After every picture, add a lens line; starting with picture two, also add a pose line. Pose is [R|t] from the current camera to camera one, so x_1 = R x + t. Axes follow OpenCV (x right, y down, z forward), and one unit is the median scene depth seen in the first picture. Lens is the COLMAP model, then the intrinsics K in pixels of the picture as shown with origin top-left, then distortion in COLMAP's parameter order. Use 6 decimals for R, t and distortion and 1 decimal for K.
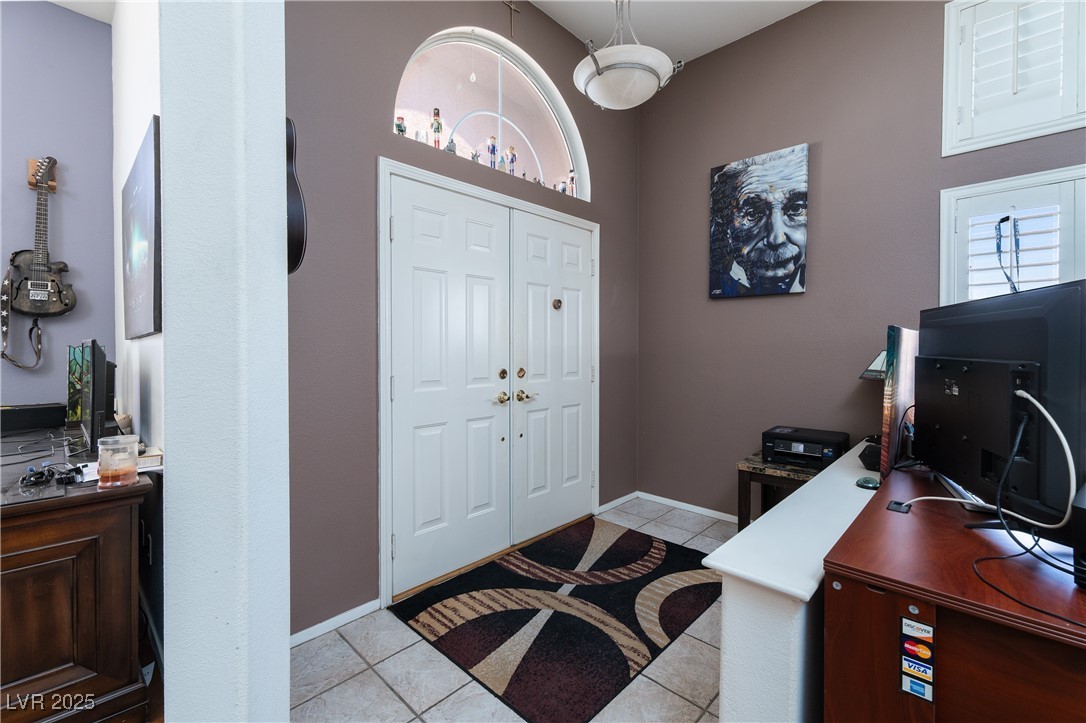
lens RADIAL K [[465.5, 0, 542.0], [0, 465.5, 354.4], [0, 0, 1]] dist [0.000894, 0.000081]
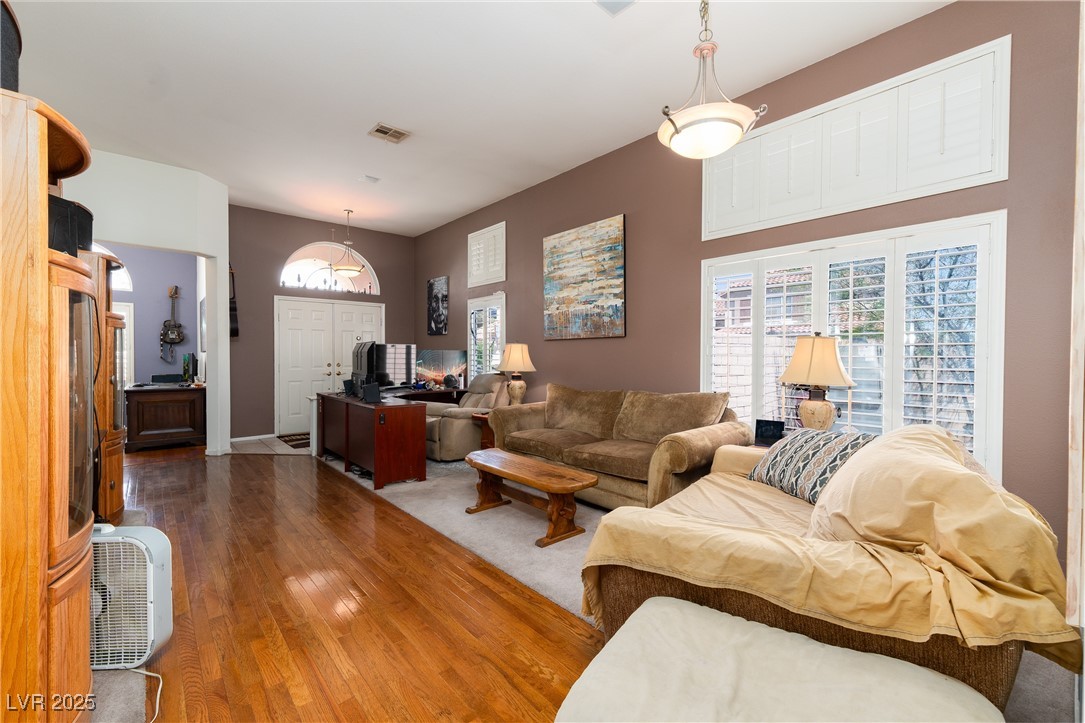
lens RADIAL K [[462.1, 0, 546.8], [0, 462.1, 363.5], [0, 0, 1]] dist [0.002701, 0.000671]
pose [[0.994933, 0.004246, -0.100451, 1.368960], [-0.004013, 0.999989, 0.002522, 0.019644], [0.100460, -0.002106, 0.994939, -1.469584]]
